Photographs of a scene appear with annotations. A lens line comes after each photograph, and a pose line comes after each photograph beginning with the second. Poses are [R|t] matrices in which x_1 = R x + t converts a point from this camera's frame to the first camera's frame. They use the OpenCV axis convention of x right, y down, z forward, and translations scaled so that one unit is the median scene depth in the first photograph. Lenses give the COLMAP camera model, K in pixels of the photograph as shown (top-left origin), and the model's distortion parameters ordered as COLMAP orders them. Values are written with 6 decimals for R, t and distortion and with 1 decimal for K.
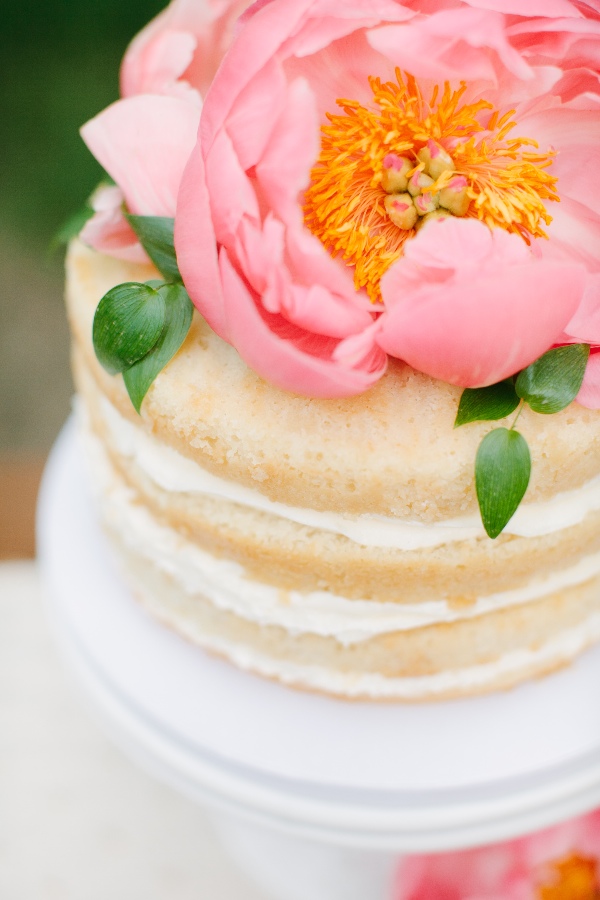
lens RADIAL K [[1370.5, 0, 300.0], [0, 1370.5, 450.0], [0, 0, 1]] dist [-0.243873, 0.008512]
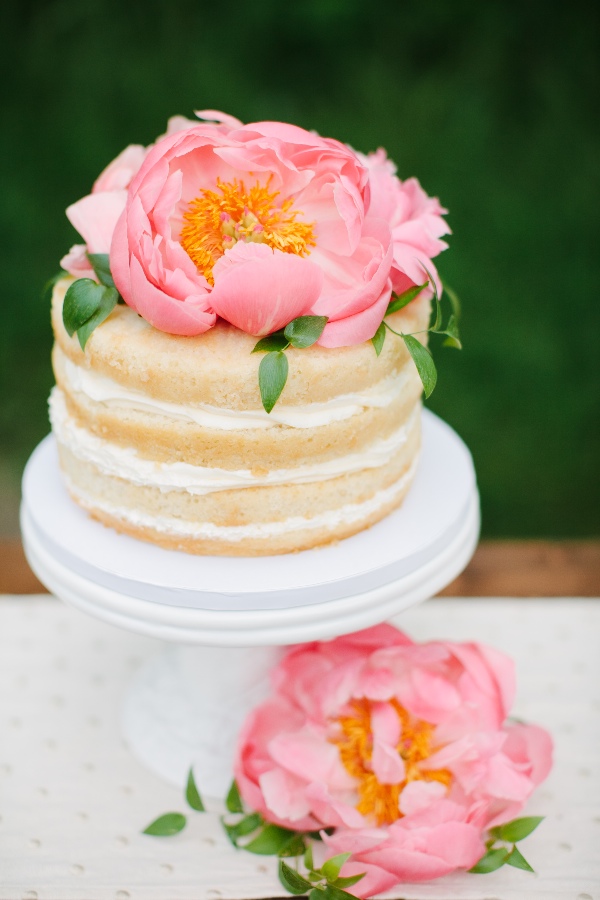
lens RADIAL K [[1299.6, 0, 300.0], [0, 1299.6, 450.0], [0, 0, 1]] dist [-0.181619, 0.391224]
pose [[0.998905, 0.046506, -0.005152, 0.192450], [-0.046202, 0.962937, -0.265741, 0.565849], [-0.007398, 0.265688, 0.964031, -0.653453]]
